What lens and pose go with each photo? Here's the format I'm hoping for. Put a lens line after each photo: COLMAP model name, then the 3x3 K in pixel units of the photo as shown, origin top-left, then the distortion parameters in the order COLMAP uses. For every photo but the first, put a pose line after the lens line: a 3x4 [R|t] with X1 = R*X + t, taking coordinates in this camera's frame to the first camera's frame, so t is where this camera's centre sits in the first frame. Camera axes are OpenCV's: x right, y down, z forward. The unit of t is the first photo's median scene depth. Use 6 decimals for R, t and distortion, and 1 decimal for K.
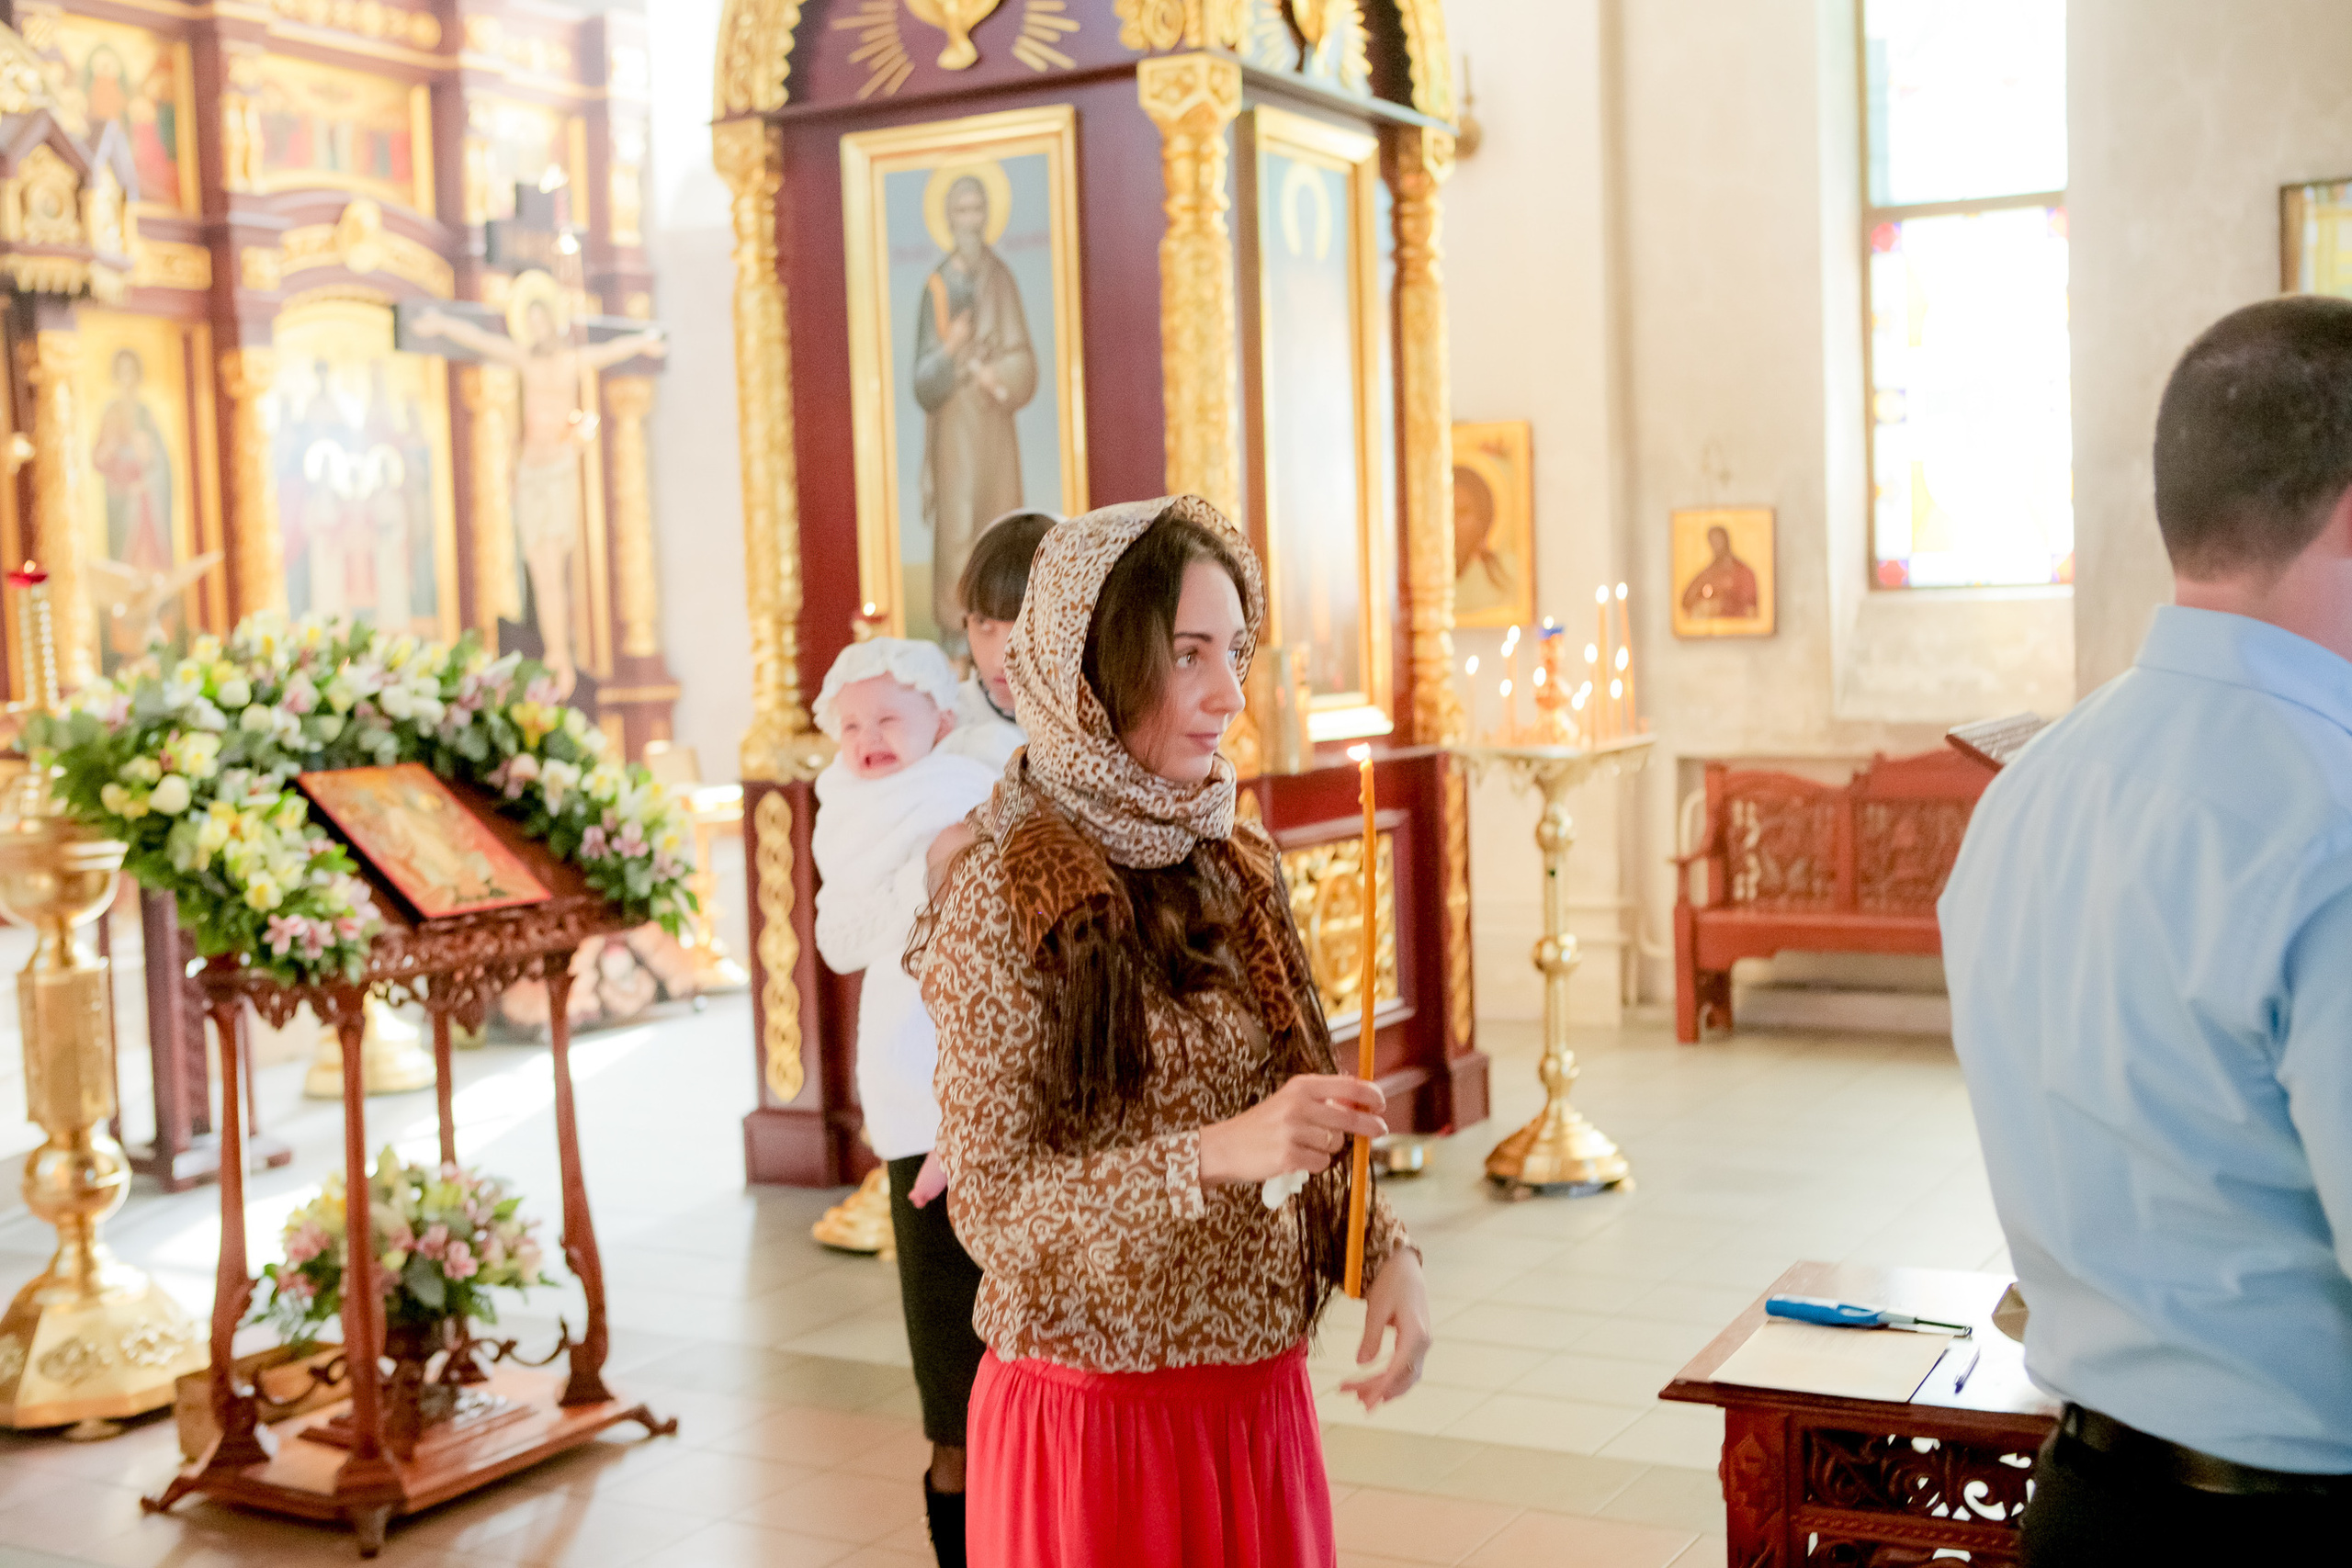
lens RADIAL K [[2785.4, 0, 1177.2], [0, 2785.4, 787.2], [0, 0, 1]] dist [-0.016506, 0.000000]
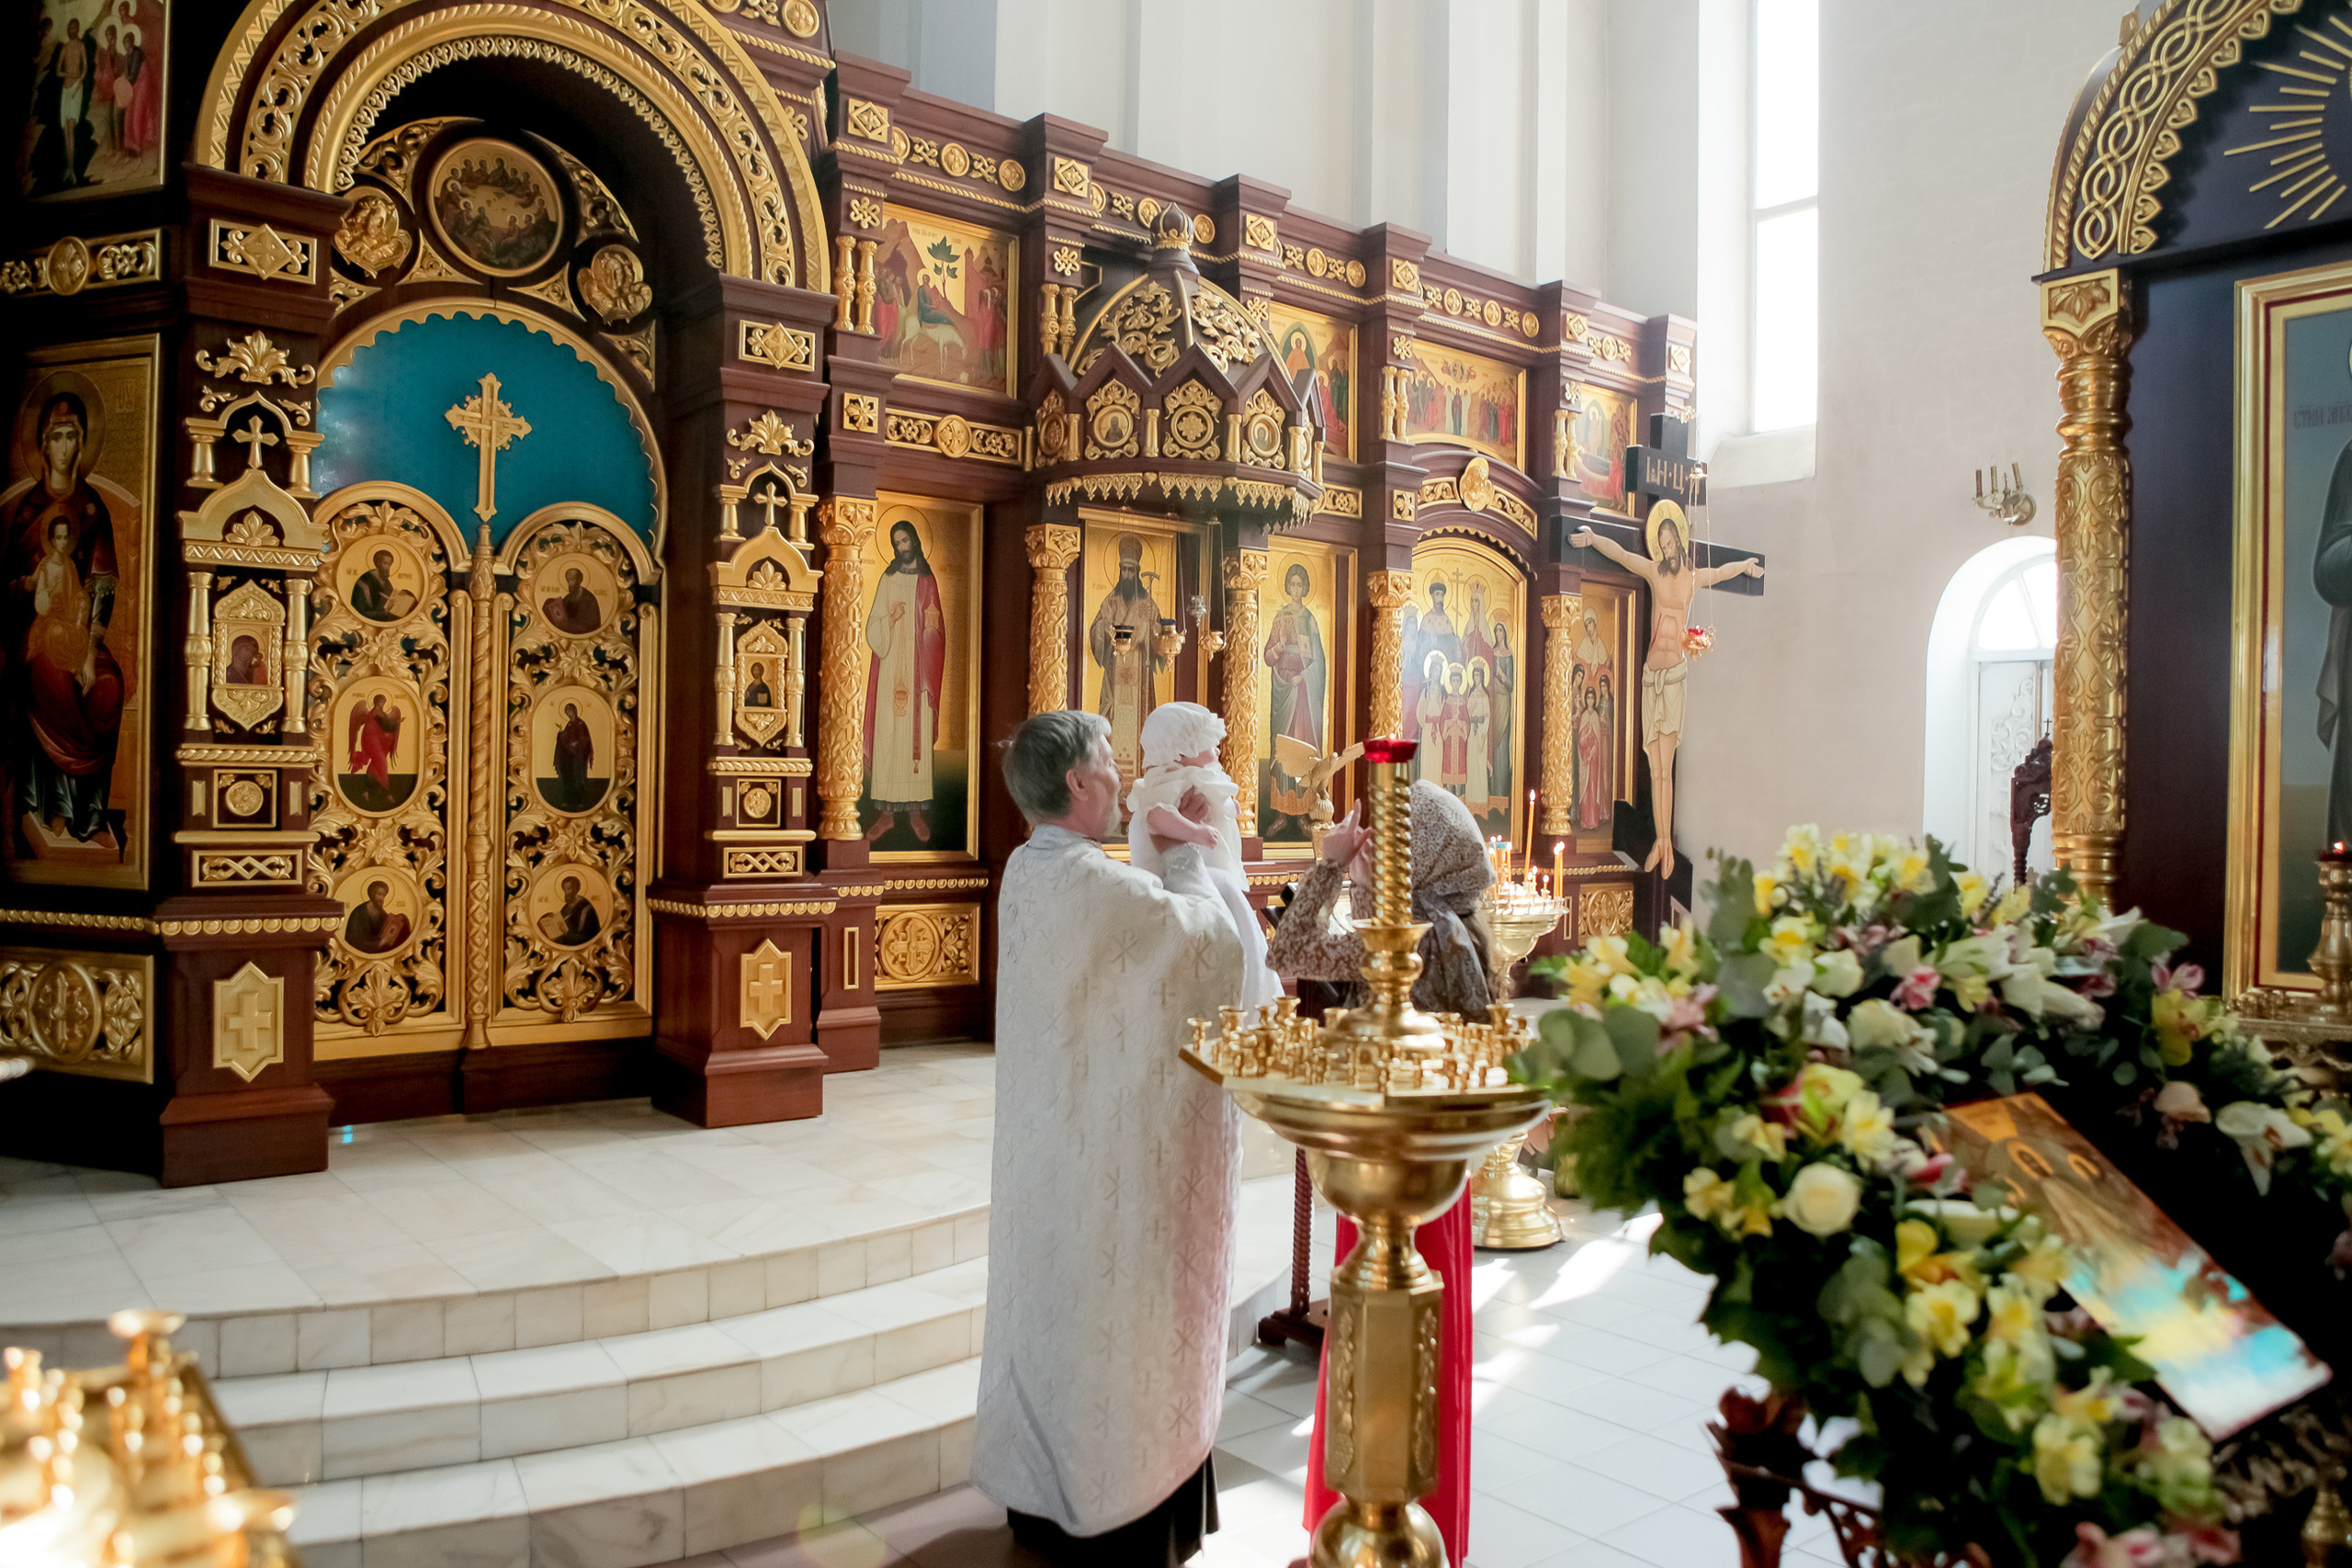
lens RADIAL K [[1696.7, 0, 1173.9], [0, 1696.7, 779.3], [0, 0, 1]] dist [-0.001723, -0.001577]
pose [[0.932241, 0.058681, -0.357049, -0.153210], [-0.082281, 0.995290, -0.051255, -0.019748], [0.352360, 0.077160, 0.932678, 0.280324]]
